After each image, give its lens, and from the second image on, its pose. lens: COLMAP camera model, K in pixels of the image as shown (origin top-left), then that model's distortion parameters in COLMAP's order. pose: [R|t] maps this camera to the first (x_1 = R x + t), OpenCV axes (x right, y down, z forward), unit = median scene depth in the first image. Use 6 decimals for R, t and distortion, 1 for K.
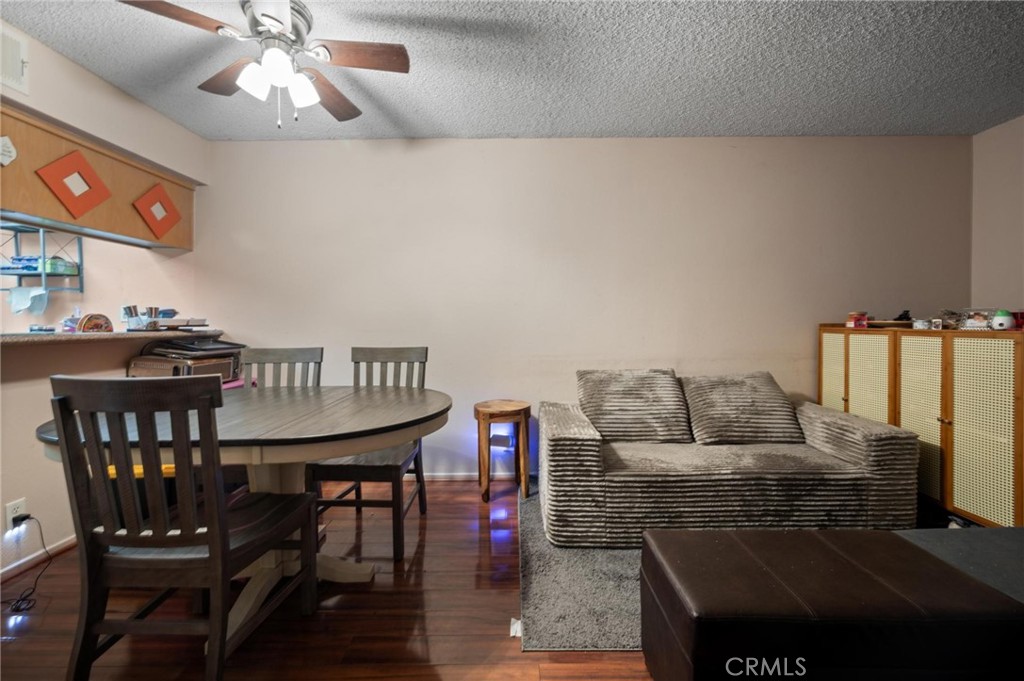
lens RADIAL K [[410.2, 0, 512.0], [0, 410.2, 340.5], [0, 0, 1]] dist [0.001128, -0.000127]
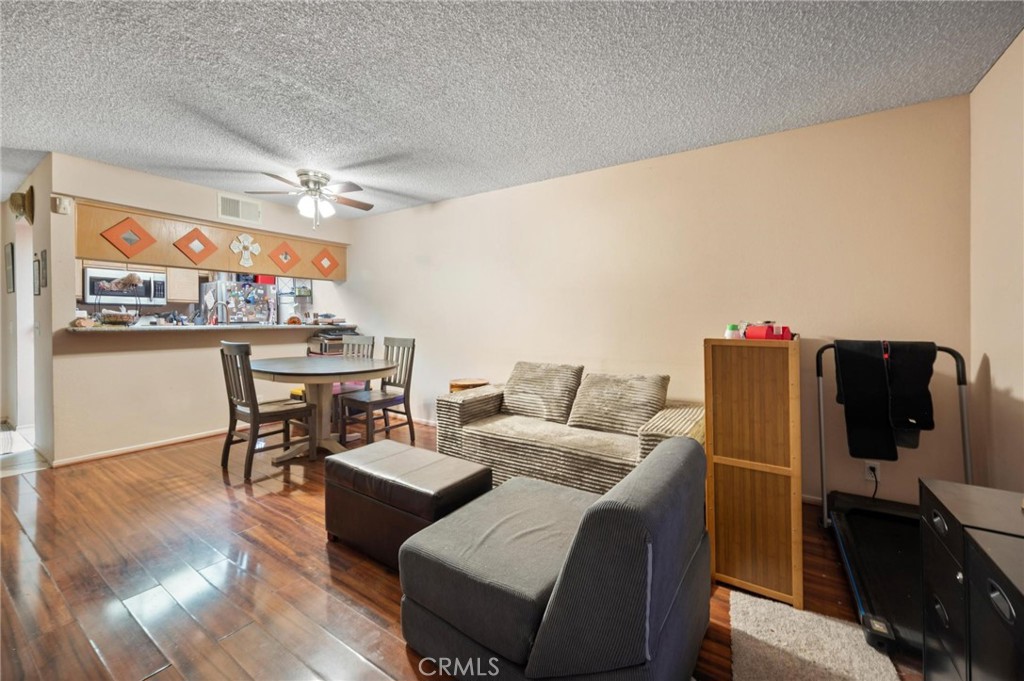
lens RADIAL K [[410.2, 0, 512.0], [0, 410.2, 340.5], [0, 0, 1]] dist [0.001128, -0.000127]
pose [[0.831570, 0.042222, -0.553813, 0.982719], [-0.032813, 0.999099, 0.026900, -0.031548], [0.554450, -0.004197, 0.832206, -0.126186]]
